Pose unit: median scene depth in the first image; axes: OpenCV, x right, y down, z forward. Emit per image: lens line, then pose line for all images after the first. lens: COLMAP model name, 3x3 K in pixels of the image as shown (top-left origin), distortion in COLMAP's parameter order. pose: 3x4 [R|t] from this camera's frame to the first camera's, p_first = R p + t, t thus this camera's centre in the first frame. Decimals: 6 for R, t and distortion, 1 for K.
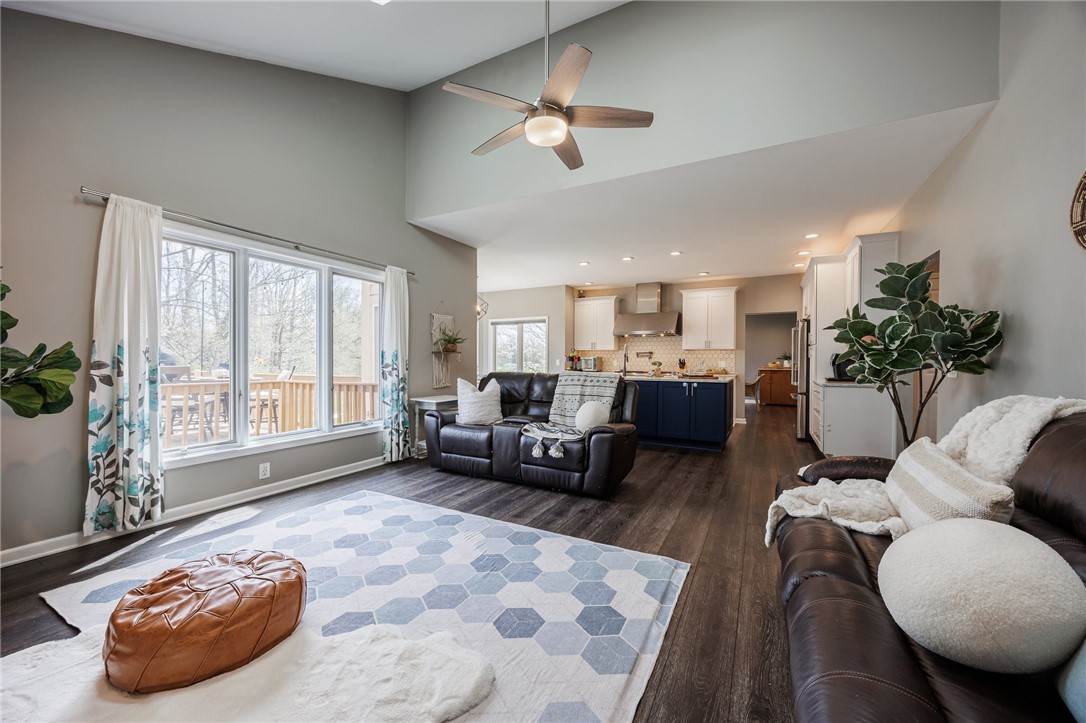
lens RADIAL K [[410.5, 0, 544.7], [0, 410.5, 363.8], [0, 0, 1]] dist [-0.001824, -0.000380]
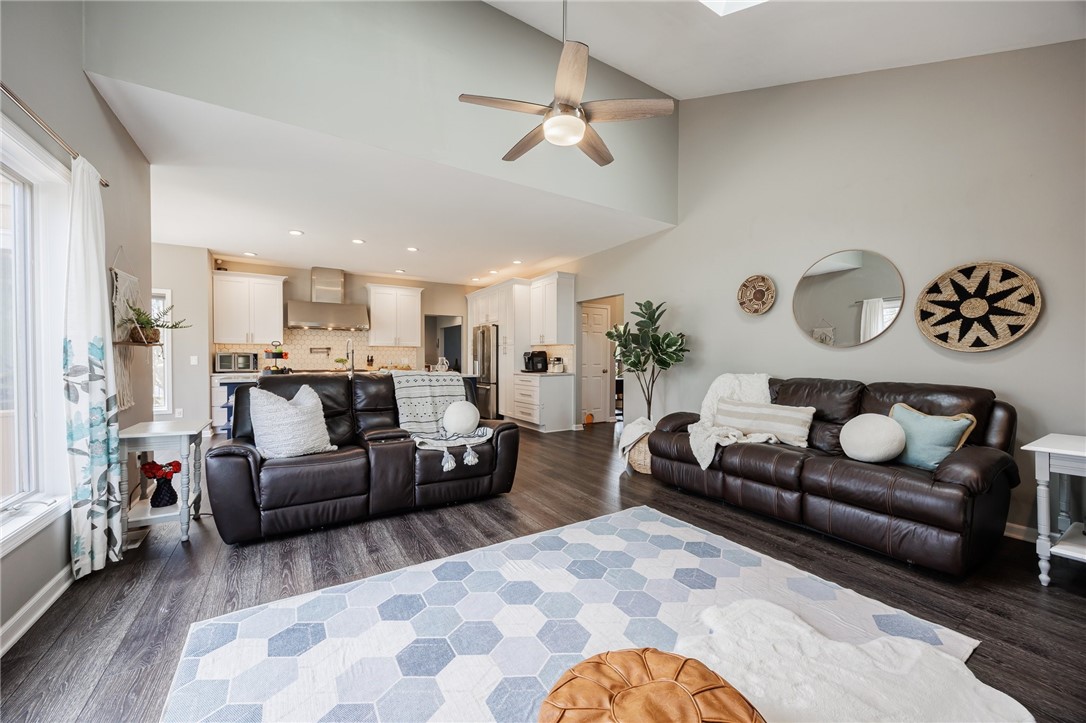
lens RADIAL K [[410.5, 0, 544.7], [0, 410.5, 363.8], [0, 0, 1]] dist [-0.001824, -0.000380]
pose [[0.499474, -0.016135, 0.866178, -0.519687], [0.007740, 0.999870, 0.014162, -0.005850], [-0.866294, -0.000370, 0.499534, 0.311485]]
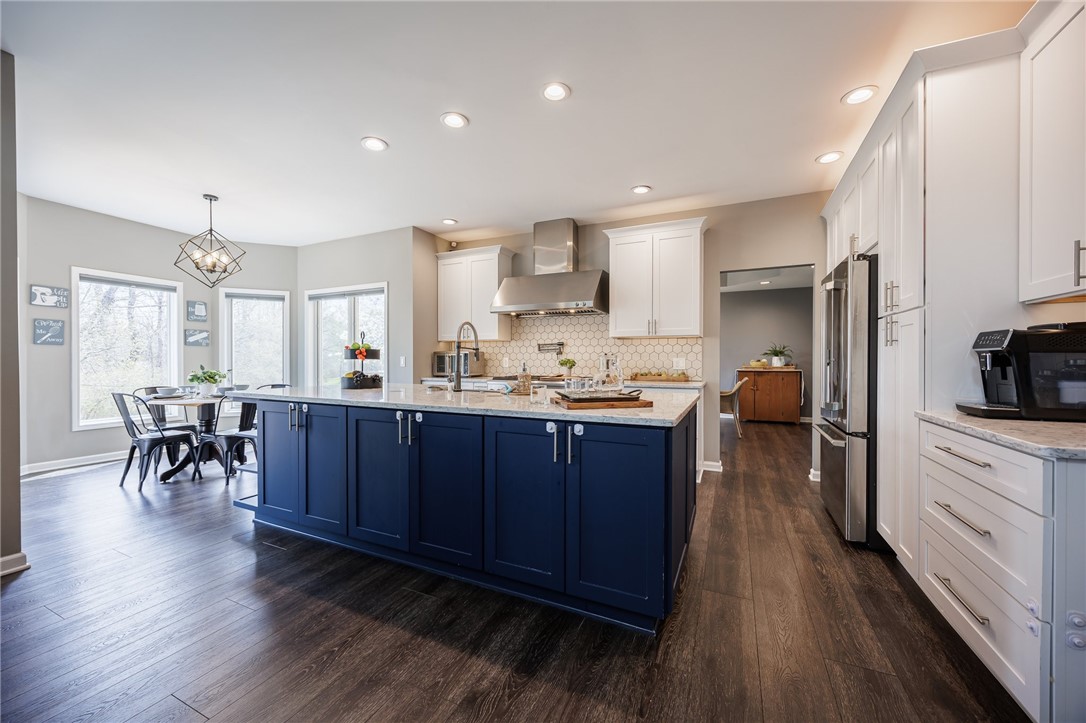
lens RADIAL K [[410.5, 0, 544.7], [0, 410.5, 363.8], [0, 0, 1]] dist [-0.001824, -0.000380]
pose [[0.998106, -0.005494, 0.061266, 0.382393], [0.005290, 0.999980, 0.003488, -0.002591], [-0.061284, -0.003157, 0.998115, 0.809165]]
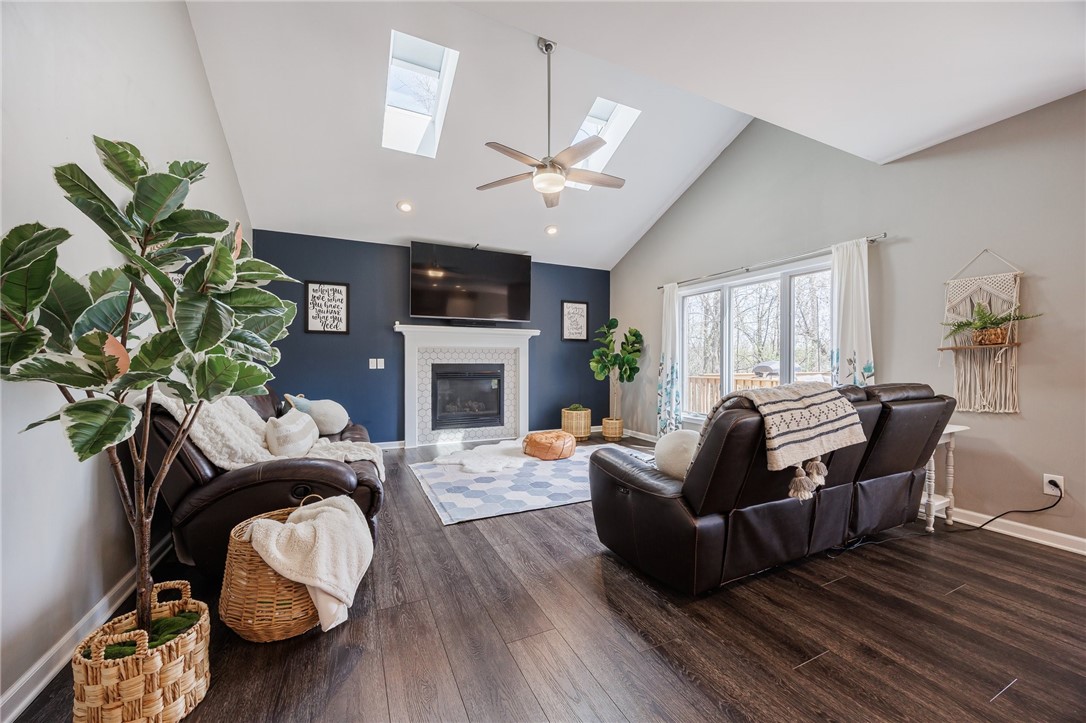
lens RADIAL K [[410.5, 0, 544.7], [0, 410.5, 363.8], [0, 0, 1]] dist [-0.001824, -0.000380]
pose [[-0.593725, -0.003240, -0.804661, 0.606283], [-0.009657, 0.999949, 0.003099, -0.001401], [0.804610, 0.009611, -0.593726, 1.019130]]
